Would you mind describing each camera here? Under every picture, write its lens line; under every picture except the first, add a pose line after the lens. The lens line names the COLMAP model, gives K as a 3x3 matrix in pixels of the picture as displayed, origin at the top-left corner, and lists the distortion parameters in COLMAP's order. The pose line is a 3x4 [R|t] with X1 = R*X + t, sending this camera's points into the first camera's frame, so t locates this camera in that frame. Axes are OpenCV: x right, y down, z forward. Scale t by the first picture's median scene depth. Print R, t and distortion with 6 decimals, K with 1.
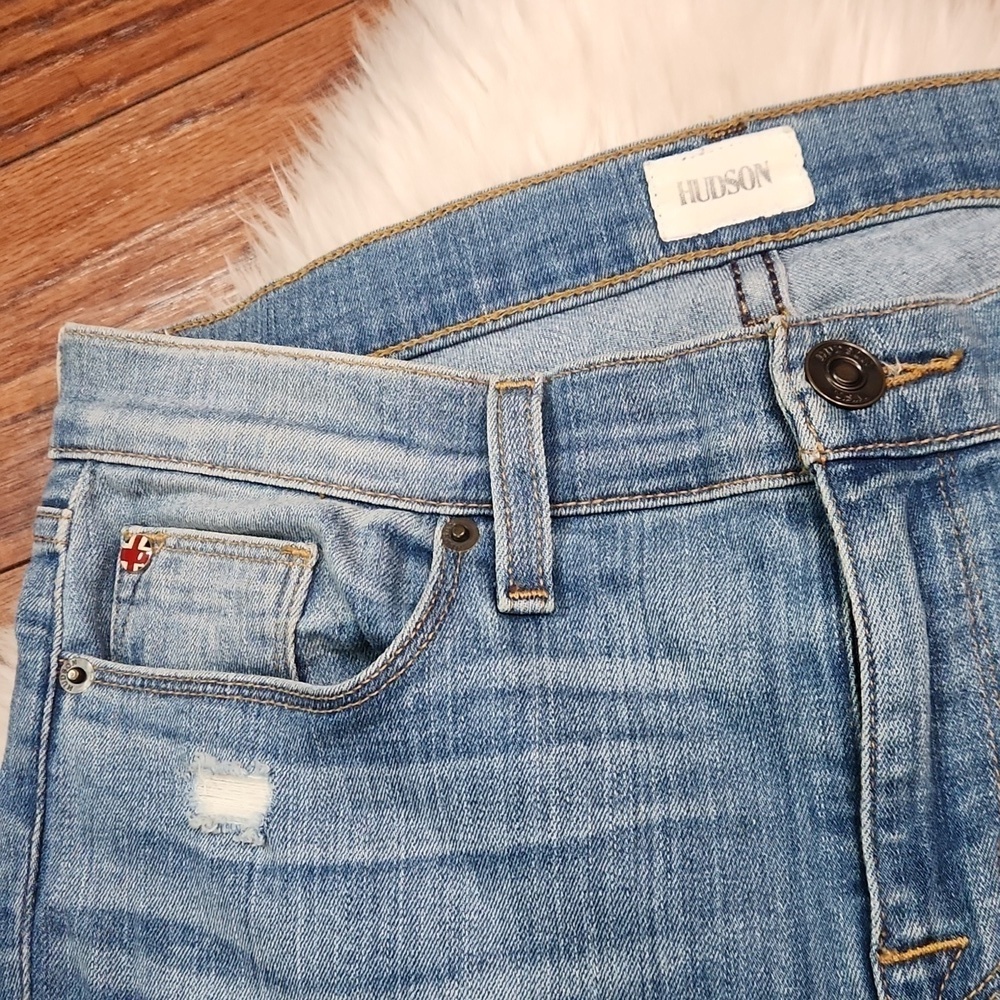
lens RADIAL K [[1476.7, 0, 500.0], [0, 1476.7, 500.0], [0, 0, 1]] dist [0.051587, 0.011178]
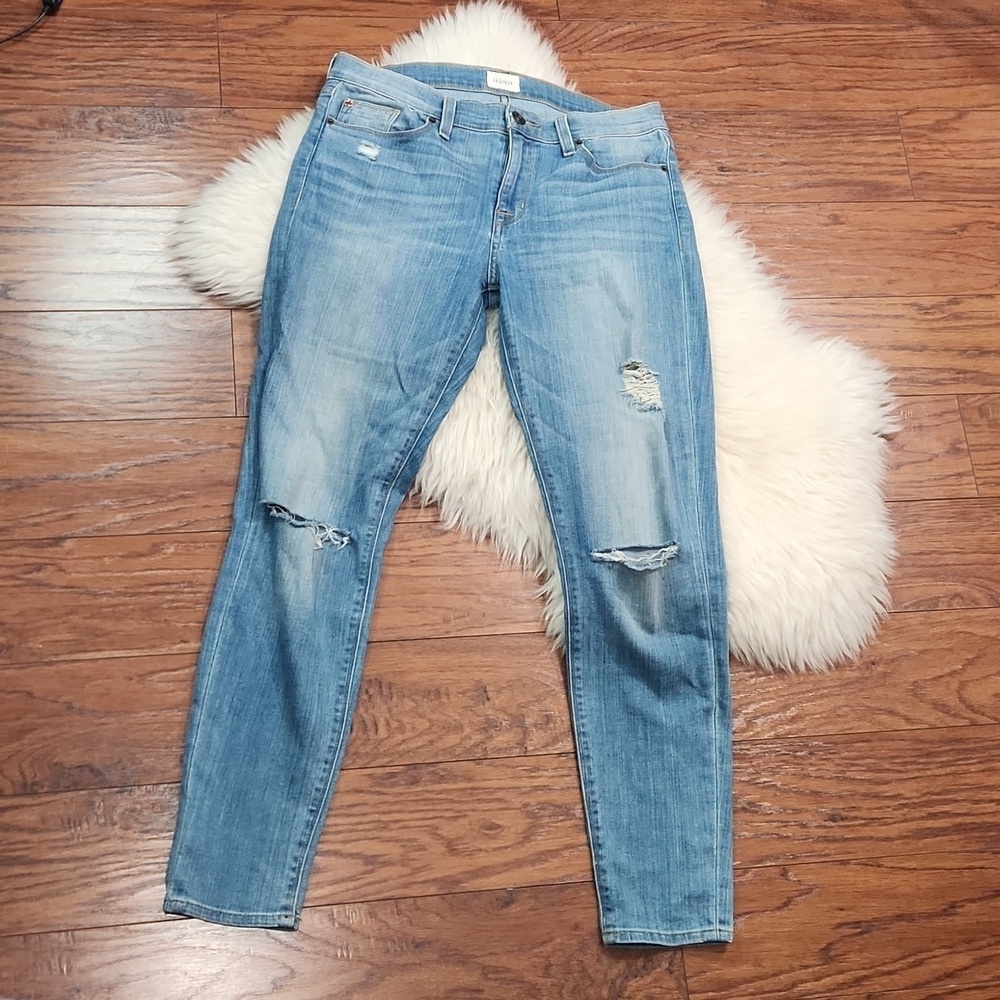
lens RADIAL K [[1476.7, 0, 500.0], [0, 1476.7, 500.0], [0, 0, 1]] dist [0.051587, 0.011178]
pose [[0.884673, 0.344856, 0.313731, -0.881720], [-0.280138, 0.931117, -0.233547, 2.144786], [-0.372661, 0.118725, 0.920341, -3.186261]]
